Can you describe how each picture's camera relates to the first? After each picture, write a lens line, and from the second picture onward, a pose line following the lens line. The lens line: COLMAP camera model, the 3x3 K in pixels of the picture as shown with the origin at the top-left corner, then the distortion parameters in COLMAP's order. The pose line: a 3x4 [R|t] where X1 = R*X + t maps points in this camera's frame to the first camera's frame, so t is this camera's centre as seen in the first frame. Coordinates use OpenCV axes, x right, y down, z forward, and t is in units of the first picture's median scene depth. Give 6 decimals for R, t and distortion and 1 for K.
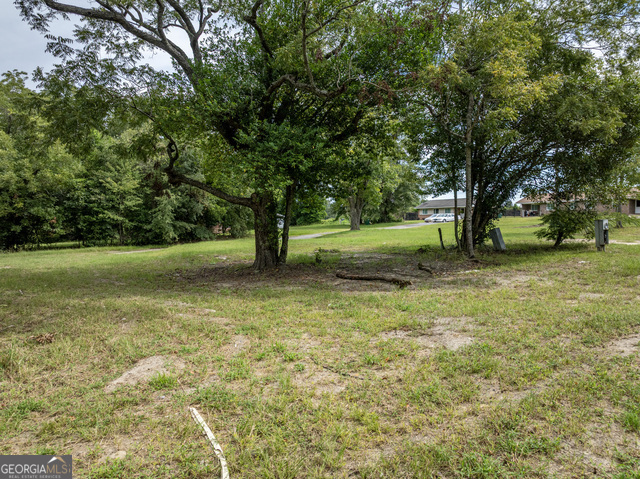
lens RADIAL K [[455.2, 0, 321.2], [0, 455.2, 243.6], [0, 0, 1]] dist [-0.026758, 0.001587]
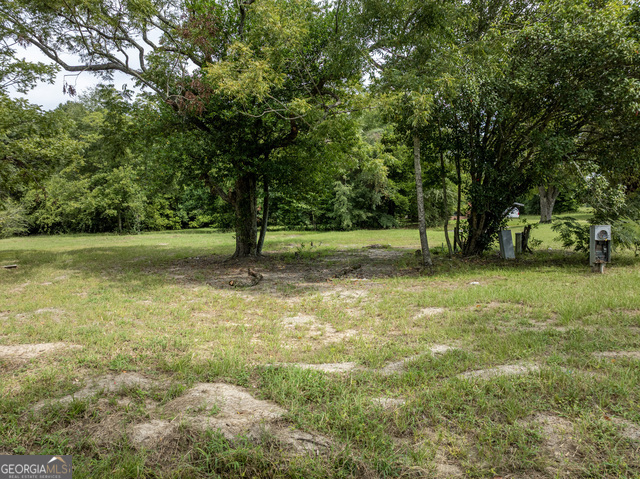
lens RADIAL K [[449.5, 0, 317.5], [0, 449.5, 241.4], [0, 0, 1]] dist [-0.023102, 0.006827]
pose [[0.795256, 0.050504, -0.604166, 0.289771], [-0.032088, 0.998634, 0.041241, -0.017480], [0.605424, -0.013410, 0.795791, 0.103851]]
